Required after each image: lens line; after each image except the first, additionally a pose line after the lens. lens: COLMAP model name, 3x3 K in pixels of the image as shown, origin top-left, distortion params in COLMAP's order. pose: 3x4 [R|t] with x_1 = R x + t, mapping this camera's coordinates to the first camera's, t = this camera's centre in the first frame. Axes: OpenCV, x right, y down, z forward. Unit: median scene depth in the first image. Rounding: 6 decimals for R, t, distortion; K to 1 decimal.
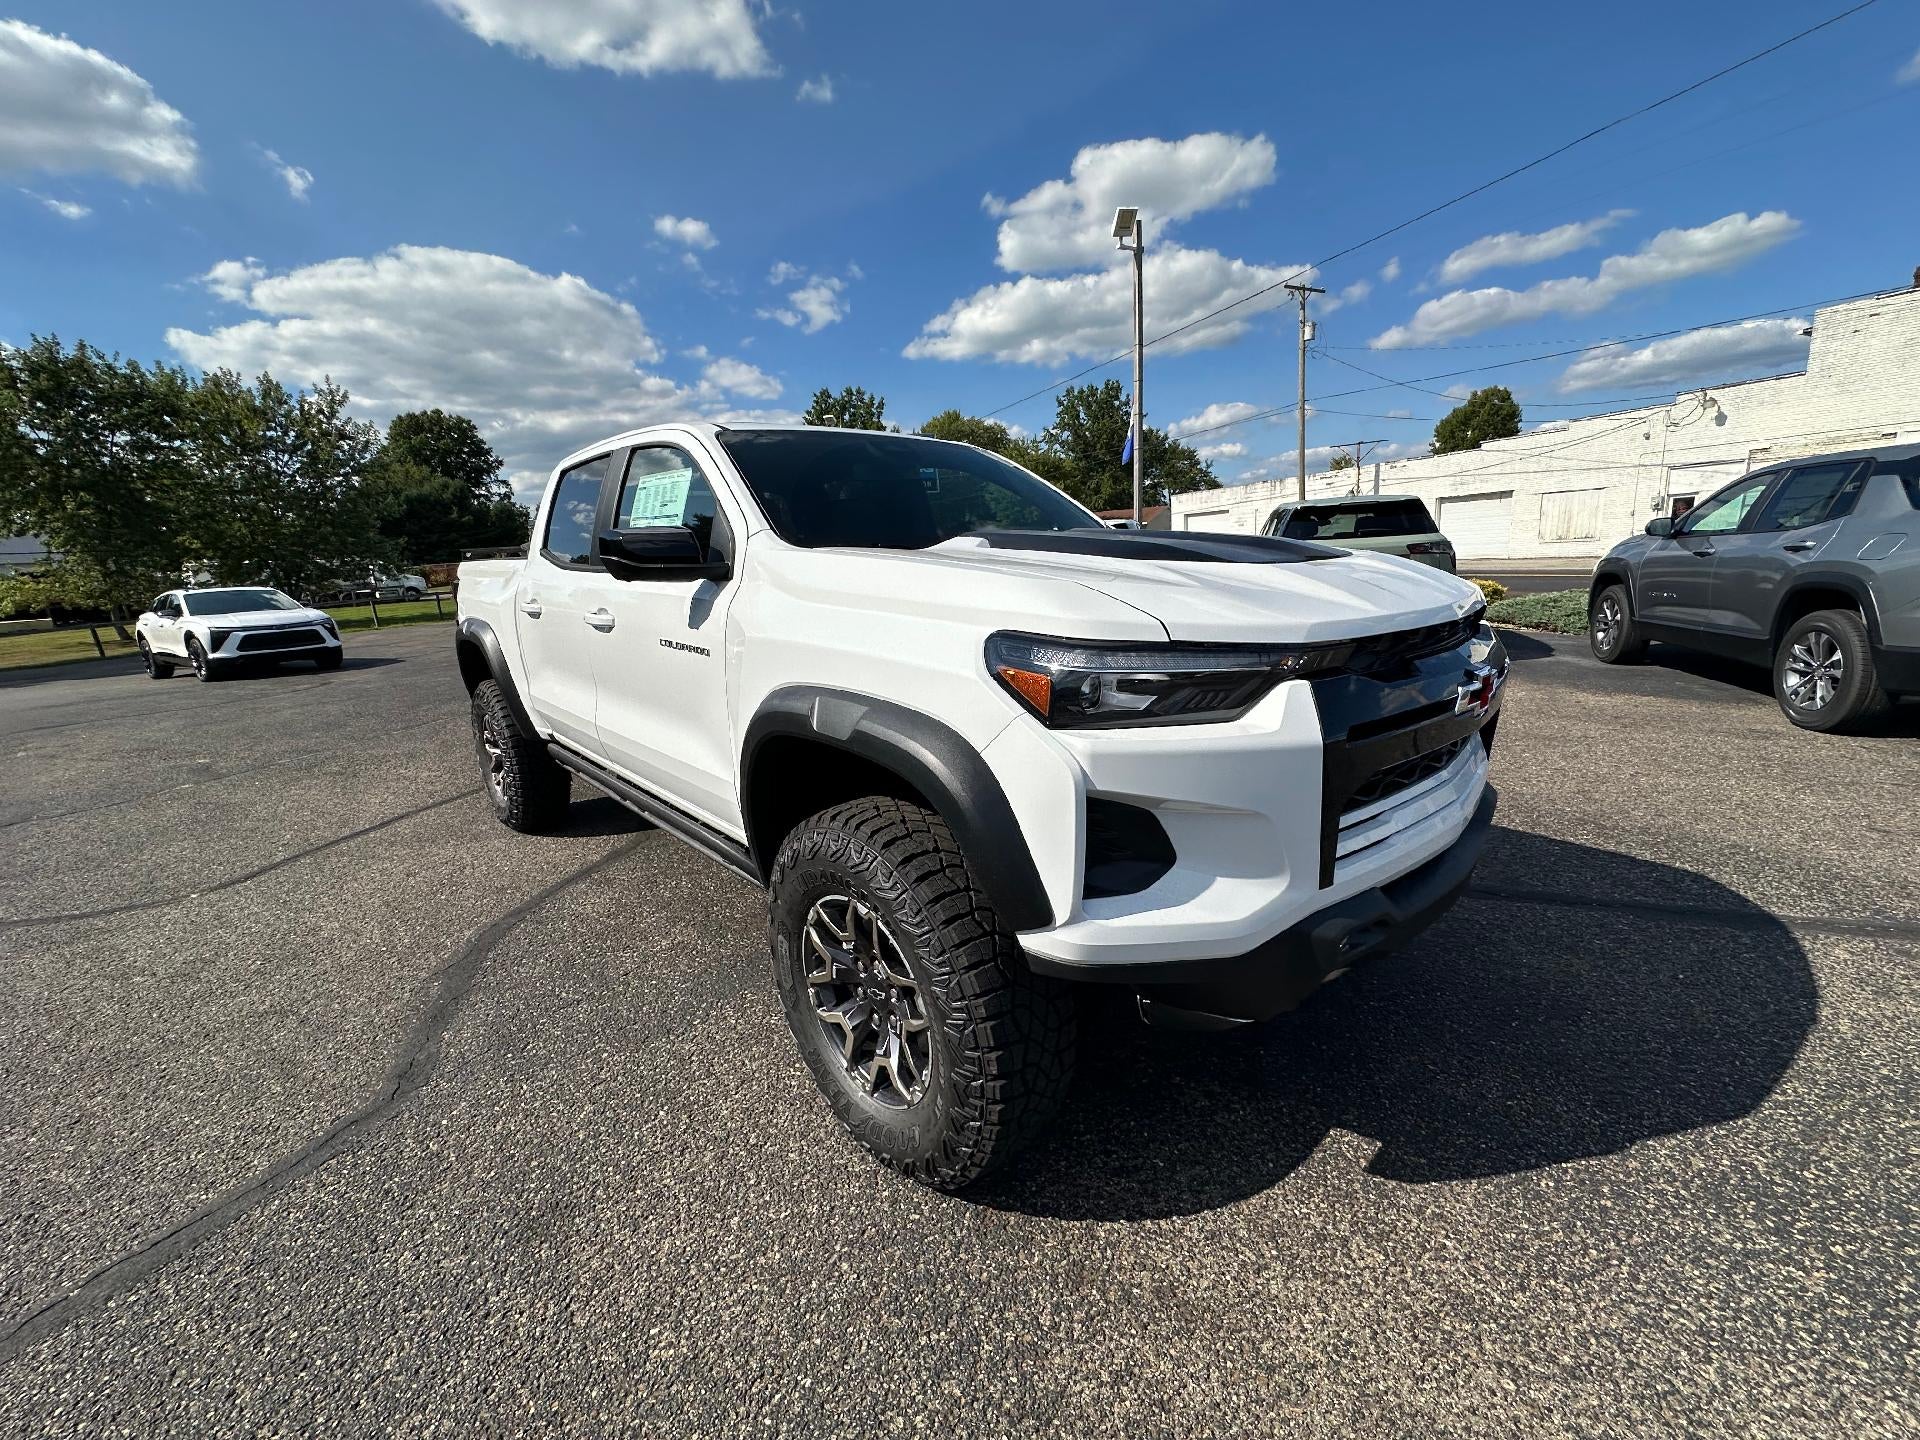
lens RADIAL K [[765.9, 0, 960.0], [0, 765.9, 720.0], [0, 0, 1]] dist [-0.001799, 0.000094]
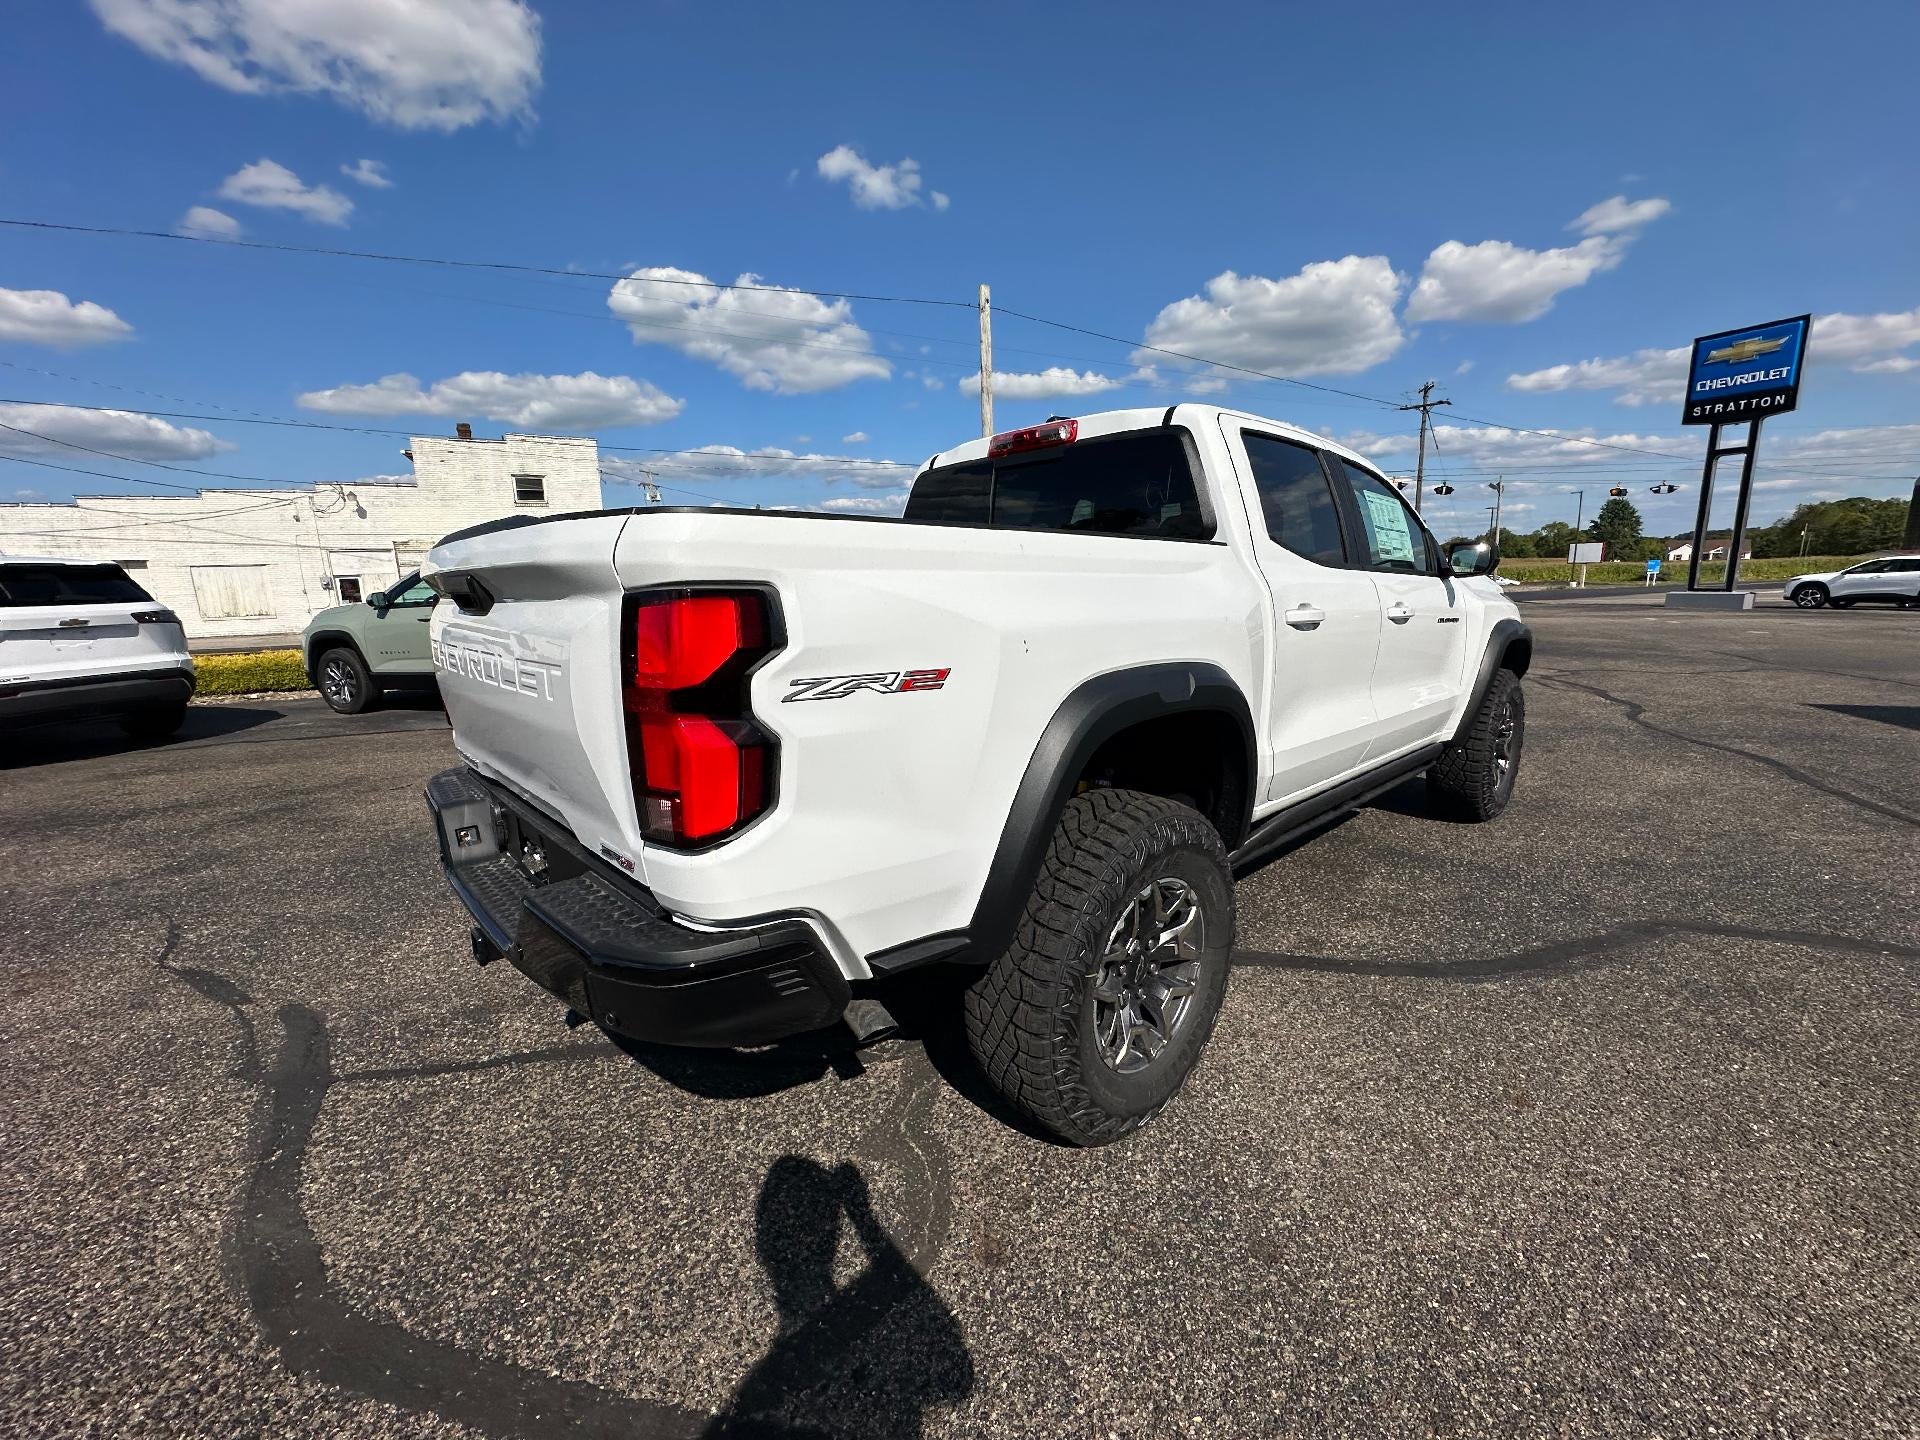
lens RADIAL K [[765.9, 0, 960.0], [0, 765.9, 720.0], [0, 0, 1]] dist [-0.001799, 0.000094]
pose [[-0.010112, -0.127794, 0.991749, -0.174677], [0.236011, 0.963474, 0.126557, -0.029977], [-0.971698, 0.235344, 0.020418, 0.180677]]
